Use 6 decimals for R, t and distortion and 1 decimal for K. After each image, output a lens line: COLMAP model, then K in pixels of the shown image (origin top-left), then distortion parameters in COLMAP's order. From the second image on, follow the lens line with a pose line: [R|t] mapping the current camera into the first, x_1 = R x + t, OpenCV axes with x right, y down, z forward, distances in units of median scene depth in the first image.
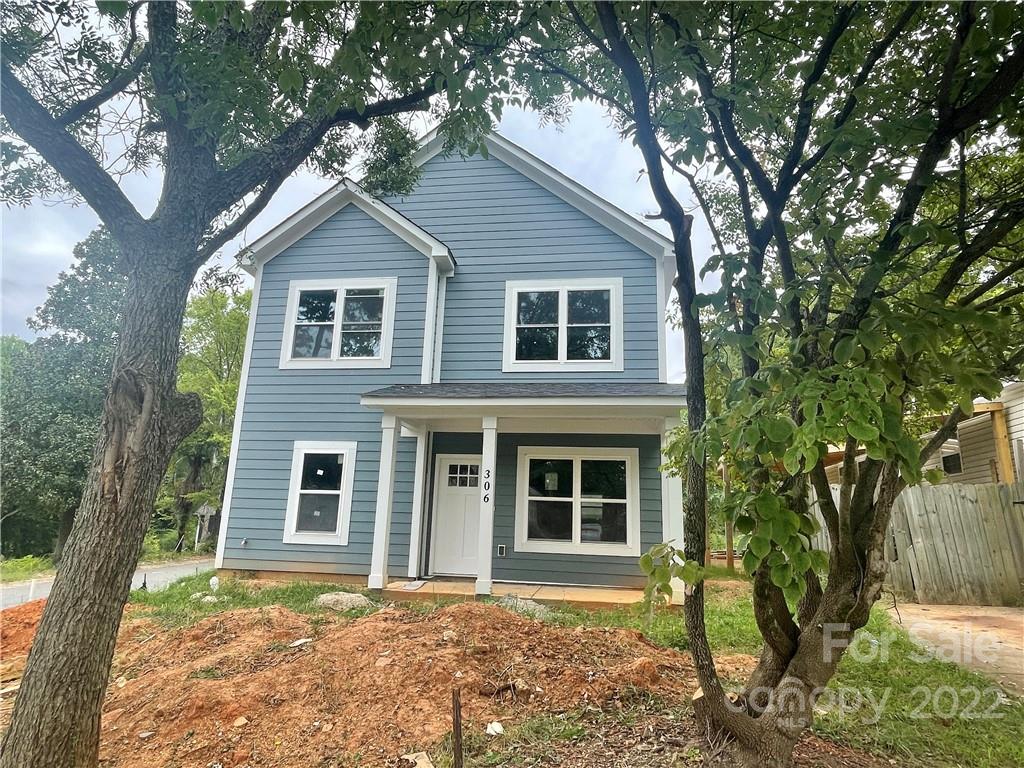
lens RADIAL K [[676.2, 0, 512.0], [0, 676.2, 380.7], [0, 0, 1]] dist [0.004809, -0.000541]
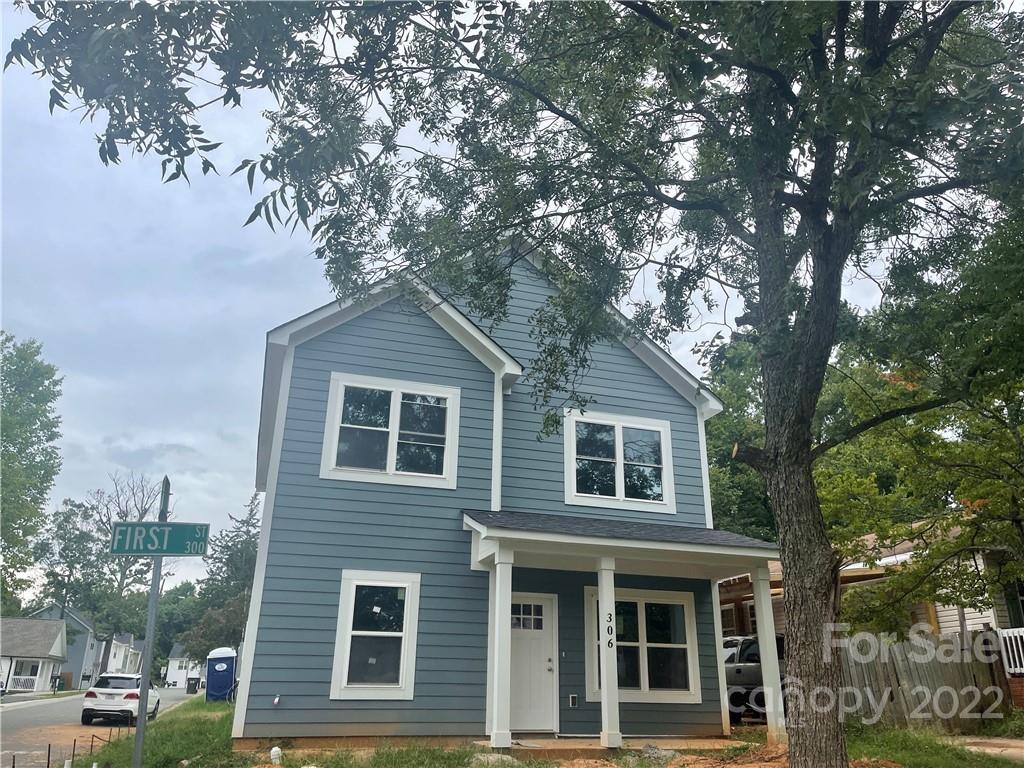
lens RADIAL K [[772.0, 0, 512.5], [0, 772.0, 386.3], [0, 0, 1]] dist [0.013214, 0.001667]
pose [[0.893403, 0.143875, 0.425595, -0.565409], [-0.088317, 0.985093, -0.147622, -0.009419], [-0.440490, 0.094299, 0.892791, 0.046507]]
